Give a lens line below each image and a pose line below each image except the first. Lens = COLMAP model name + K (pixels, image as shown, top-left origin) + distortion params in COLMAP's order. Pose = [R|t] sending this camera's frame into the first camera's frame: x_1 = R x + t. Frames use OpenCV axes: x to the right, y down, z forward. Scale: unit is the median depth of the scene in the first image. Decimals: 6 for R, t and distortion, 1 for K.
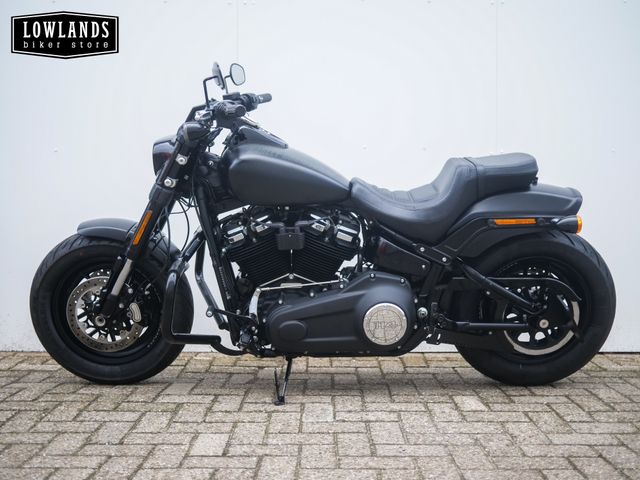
lens RADIAL K [[736.2, 0, 319.6], [0, 736.2, 237.9], [0, 0, 1]] dist [-0.001800, 0.000000]
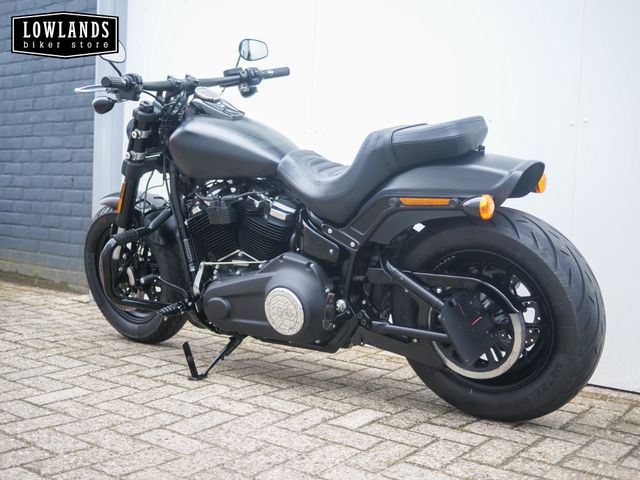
lens RADIAL K [[736.2, 0, 317.4], [0, 736.2, 241.4], [0, 0, 1]] dist [-0.001800, 0.000000]
pose [[0.799686, 0.060035, -0.597409, 0.626055], [-0.059325, 0.998020, 0.020881, 0.010450], [0.597480, 0.018743, 0.801665, 0.291698]]
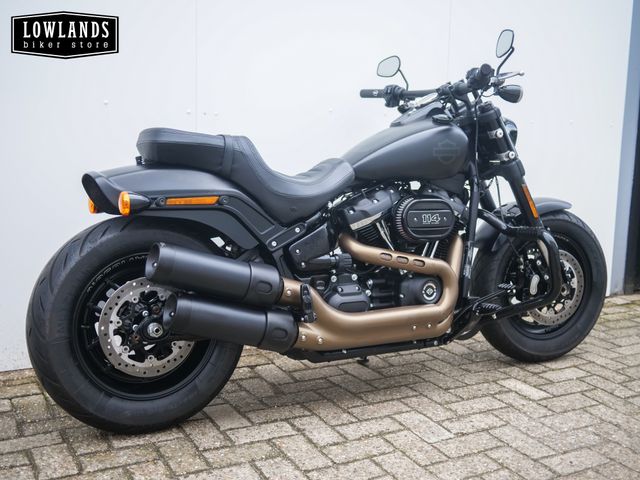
lens RADIAL K [[736.2, 0, 319.5], [0, 736.2, 239.7], [0, 0, 1]] dist [-0.001800, 0.000000]
pose [[0.876548, -0.050666, 0.478641, -0.504898], [-0.011560, 0.991941, 0.126170, -0.103179], [-0.481176, -0.116128, 0.868898, 0.261286]]
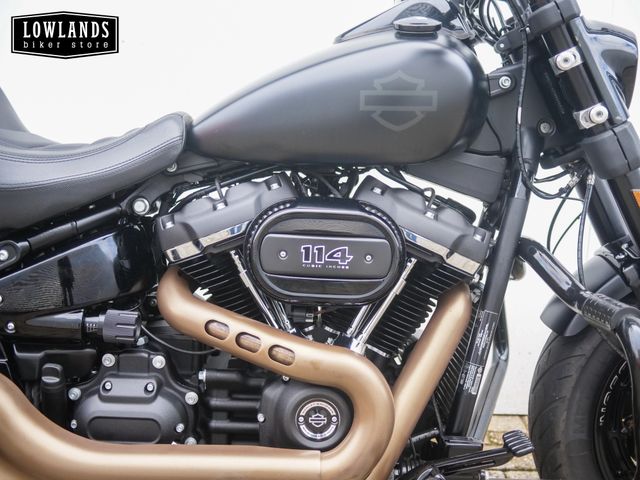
lens RADIAL K [[736.2, 0, 318.9], [0, 736.2, 238.4], [0, 0, 1]] dist [-0.001800, 0.000000]
pose [[0.999384, 0.030843, 0.016715, 0.038827], [-0.033240, 0.984871, 0.170069, -0.090961], [-0.011217, -0.170520, 0.985290, 0.604178]]
